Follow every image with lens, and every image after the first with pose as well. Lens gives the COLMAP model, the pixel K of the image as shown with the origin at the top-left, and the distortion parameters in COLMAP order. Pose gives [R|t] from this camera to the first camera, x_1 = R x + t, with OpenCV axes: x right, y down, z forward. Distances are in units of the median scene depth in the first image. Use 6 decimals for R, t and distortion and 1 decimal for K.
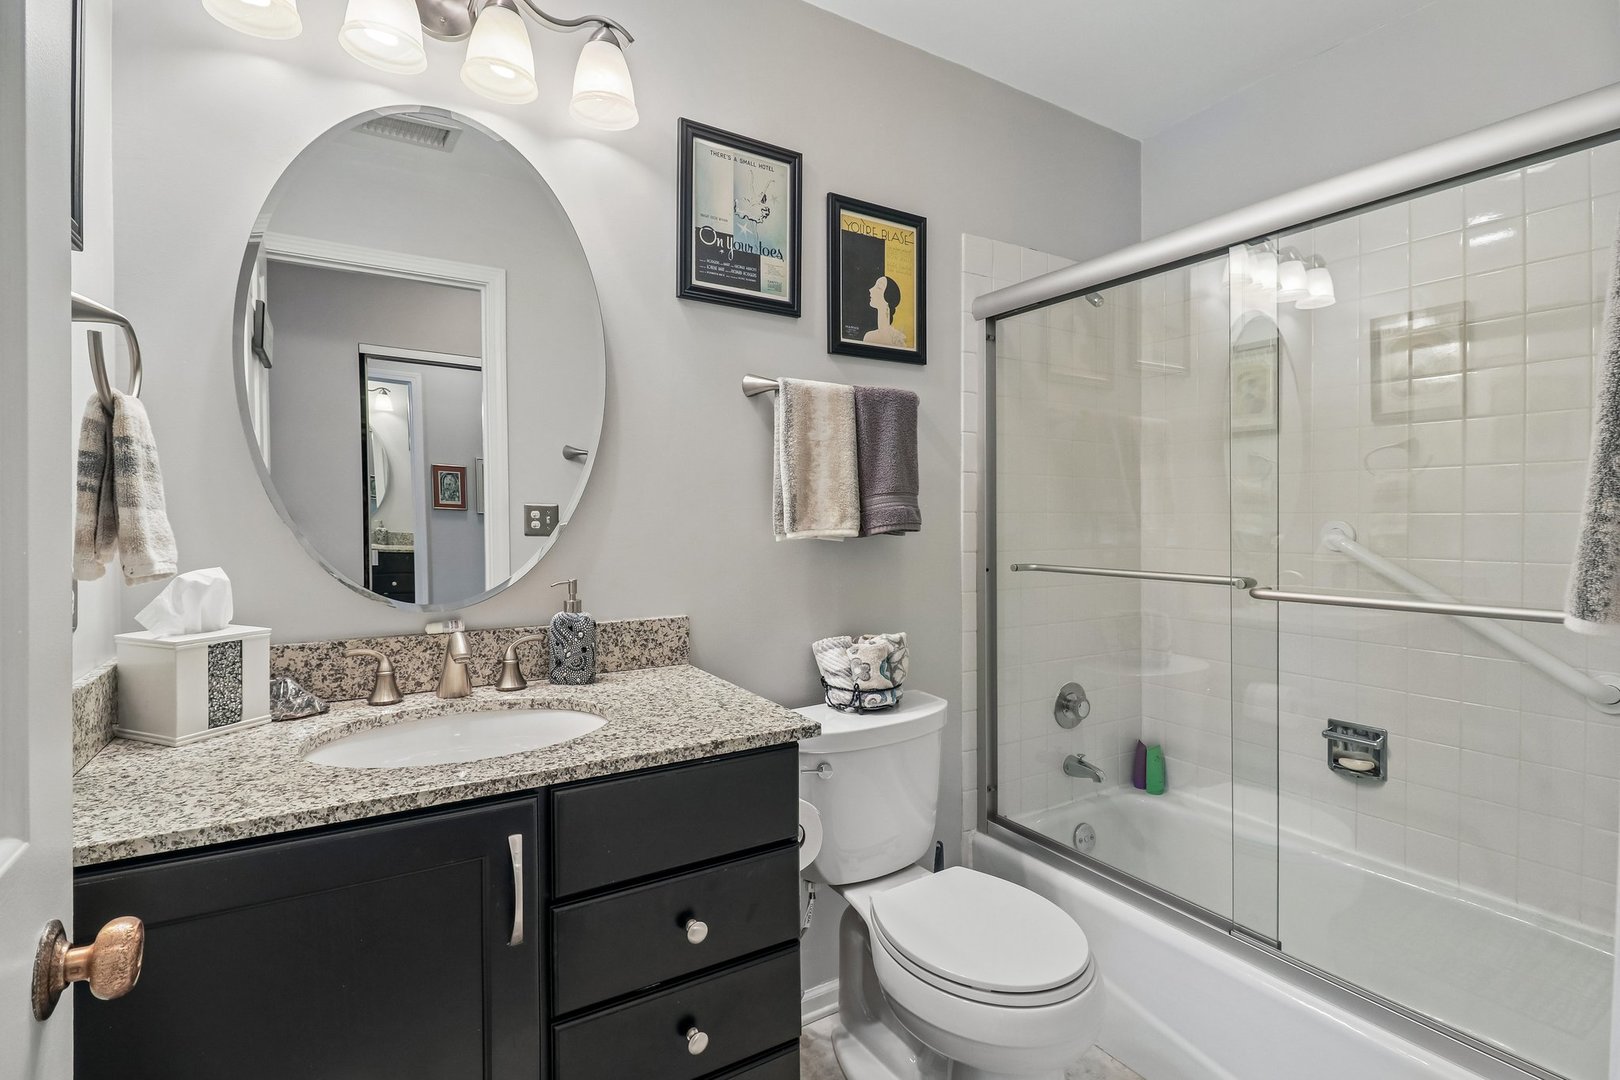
lens RADIAL K [[772.4, 0, 806.5], [0, 772.4, 522.6], [0, 0, 1]] dist [-0.002261, -0.011209]
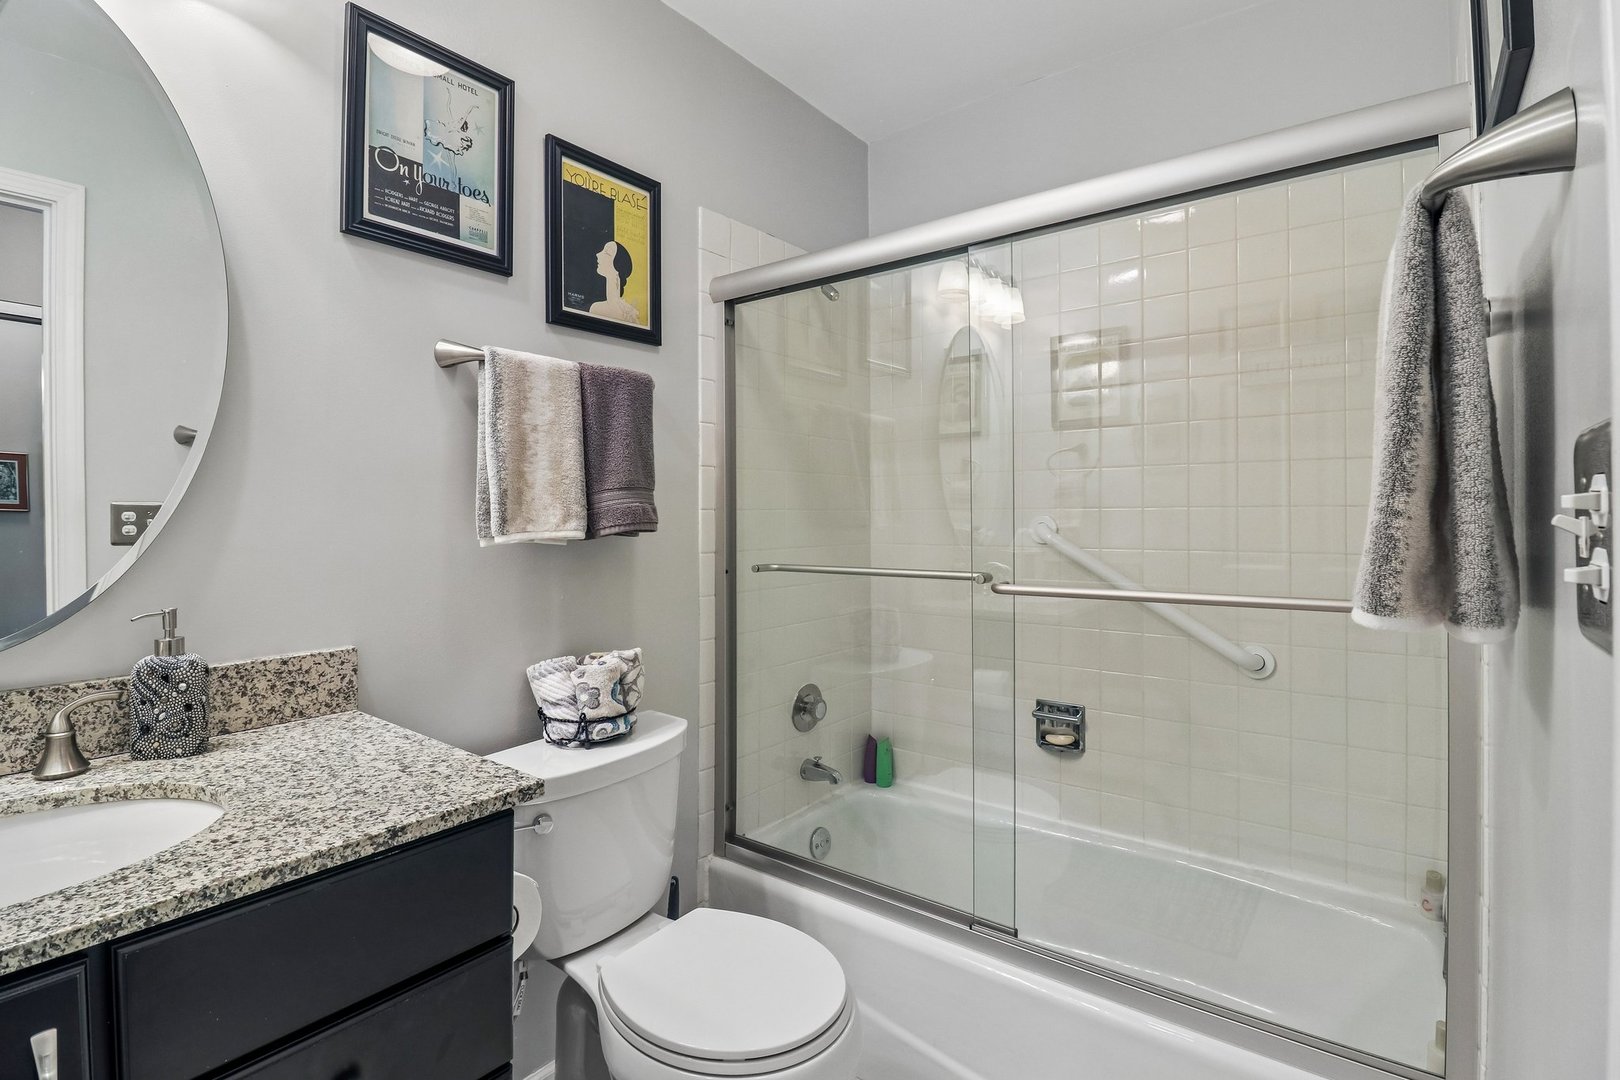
lens RADIAL K [[771.6, 0, 807.4], [0, 771.6, 495.8], [0, 0, 1]] dist [0.013382, -0.025270]
pose [[0.932988, 0.000073, 0.359906, -0.010594], [0.010999, 0.999527, -0.028714, -0.002538], [-0.359738, 0.030749, 0.932546, 0.116971]]
